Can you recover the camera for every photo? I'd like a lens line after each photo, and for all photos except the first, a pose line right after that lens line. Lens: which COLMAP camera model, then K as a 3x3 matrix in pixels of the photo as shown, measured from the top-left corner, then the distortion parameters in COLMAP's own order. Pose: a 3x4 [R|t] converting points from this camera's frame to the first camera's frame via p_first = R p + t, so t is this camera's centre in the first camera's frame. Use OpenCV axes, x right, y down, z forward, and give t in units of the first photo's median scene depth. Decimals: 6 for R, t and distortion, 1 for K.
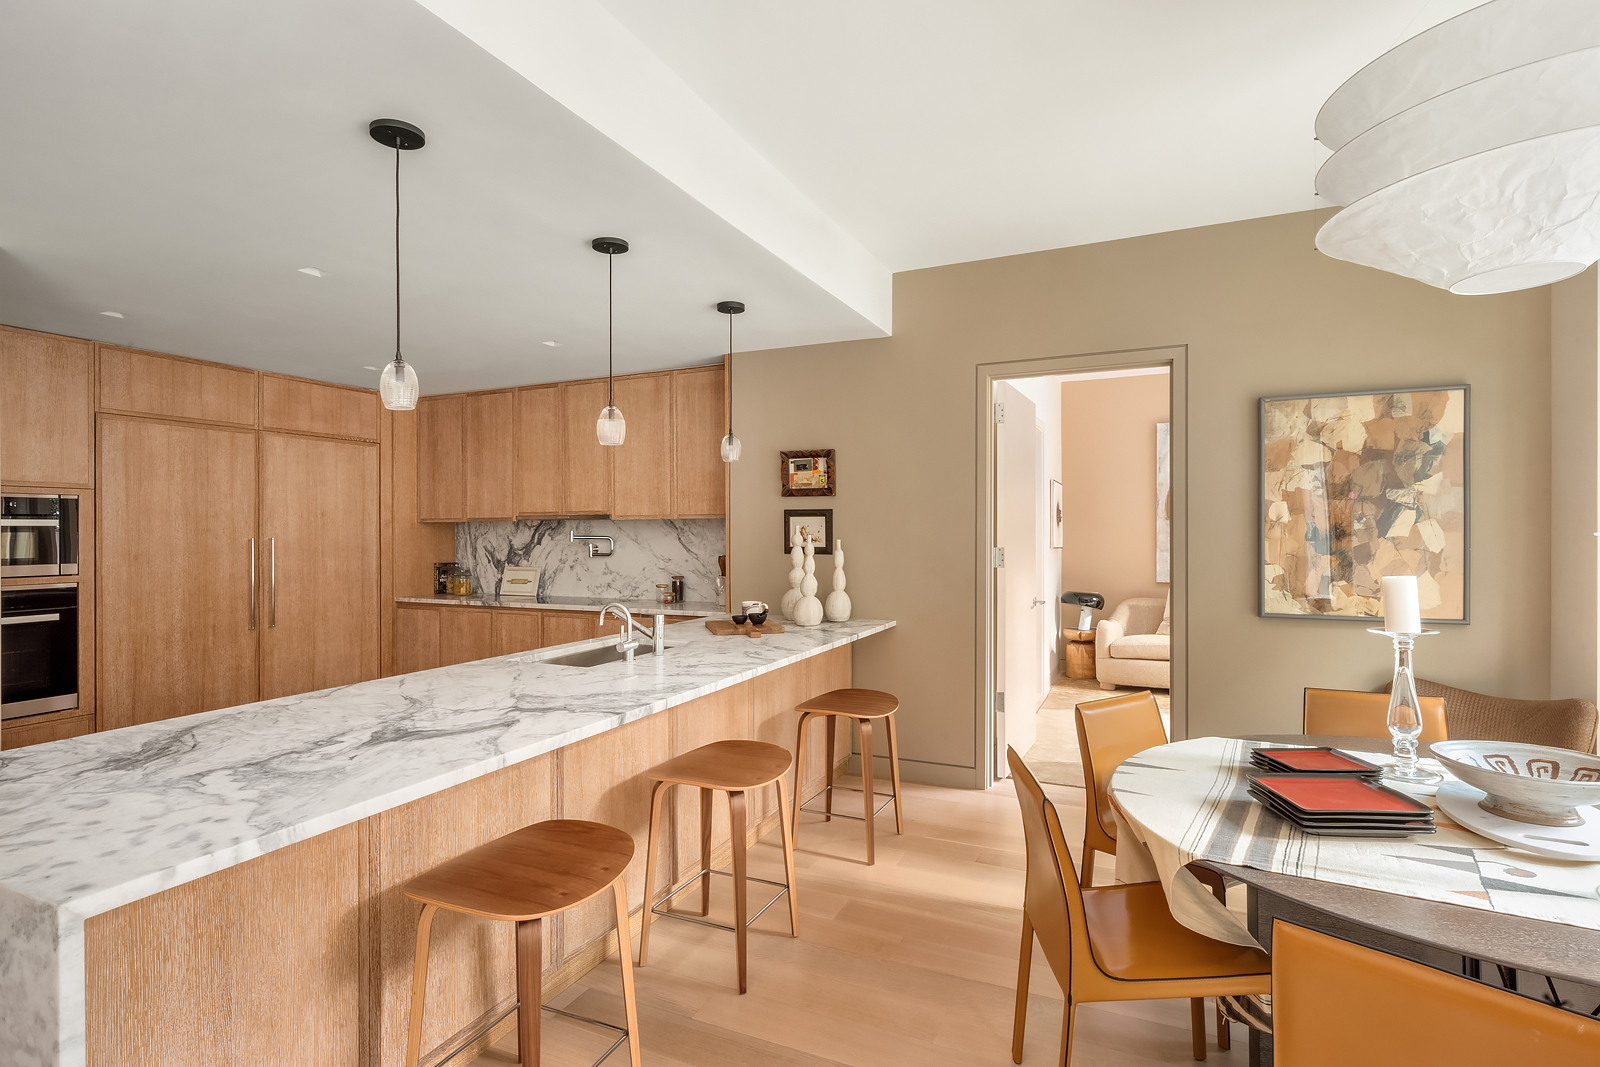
lens RADIAL K [[760.4, 0, 794.8], [0, 760.4, 536.6], [0, 0, 1]] dist [-0.002529, -0.000358]
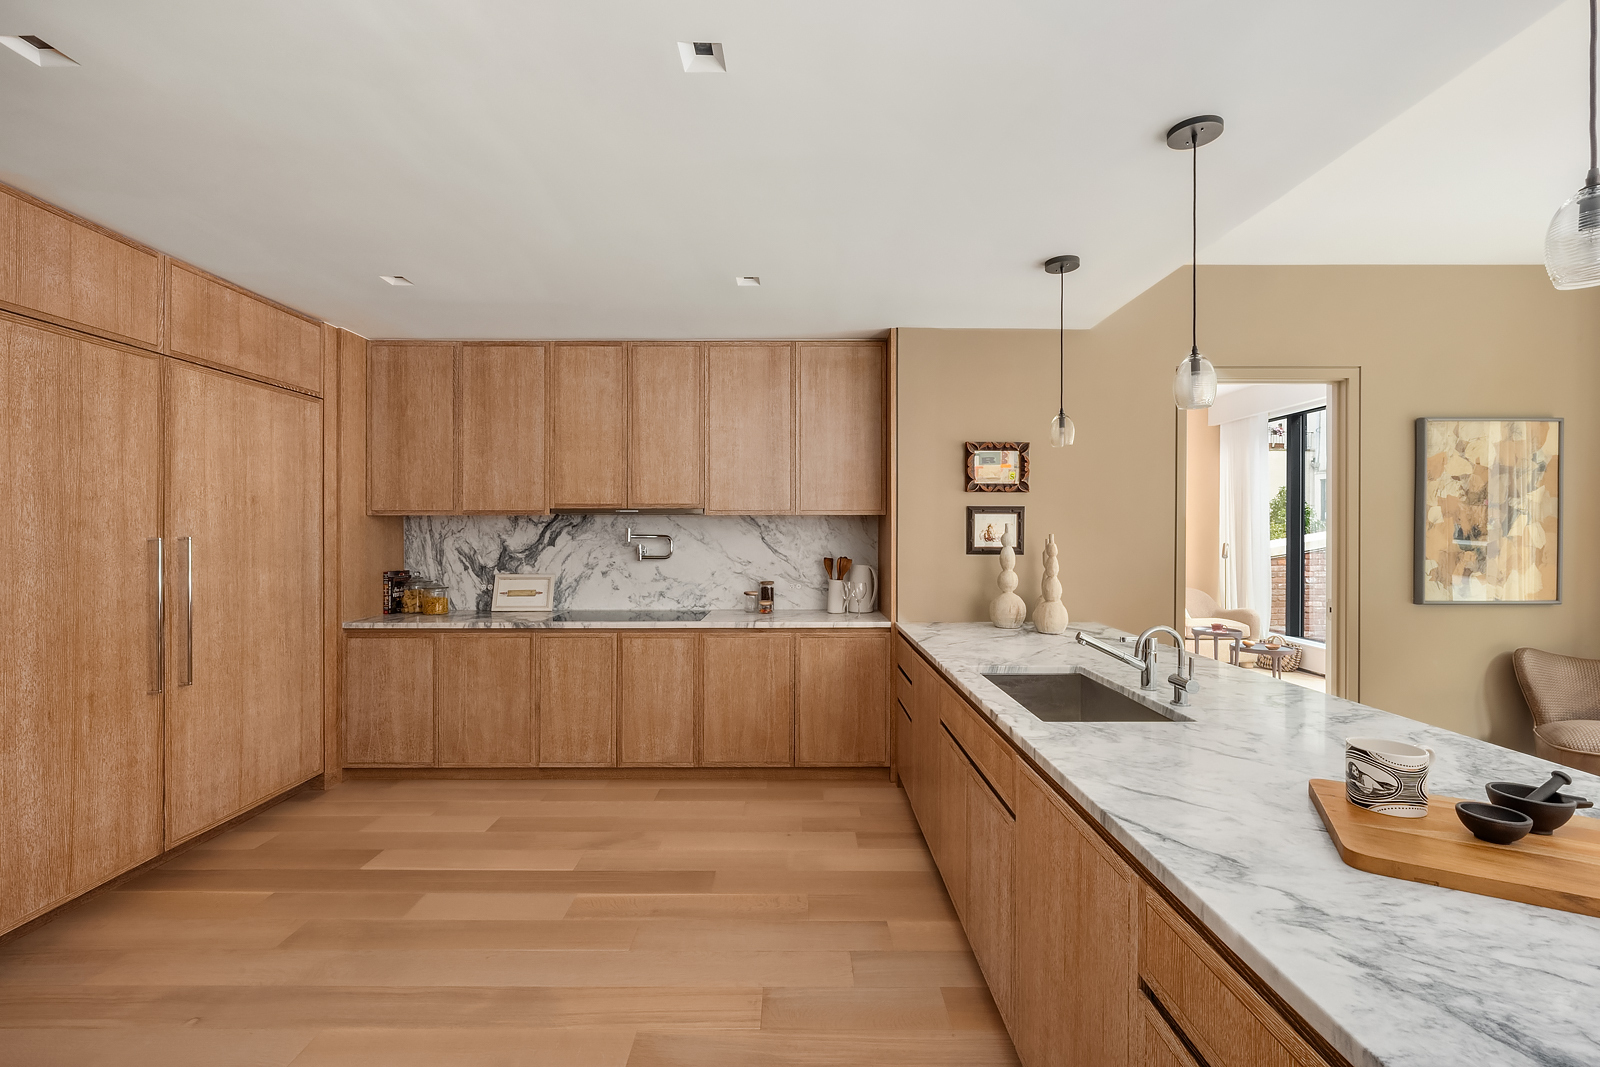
lens RADIAL K [[663.7, 0, 802.7], [0, 663.7, 534.3], [0, 0, 1]] dist [0.001010, 0.000400]
pose [[0.907148, 0.001561, 0.420808, -0.457823], [-0.000447, 0.999996, -0.002744, 0.000689], [-0.420811, 0.002301, 0.907145, 0.311533]]
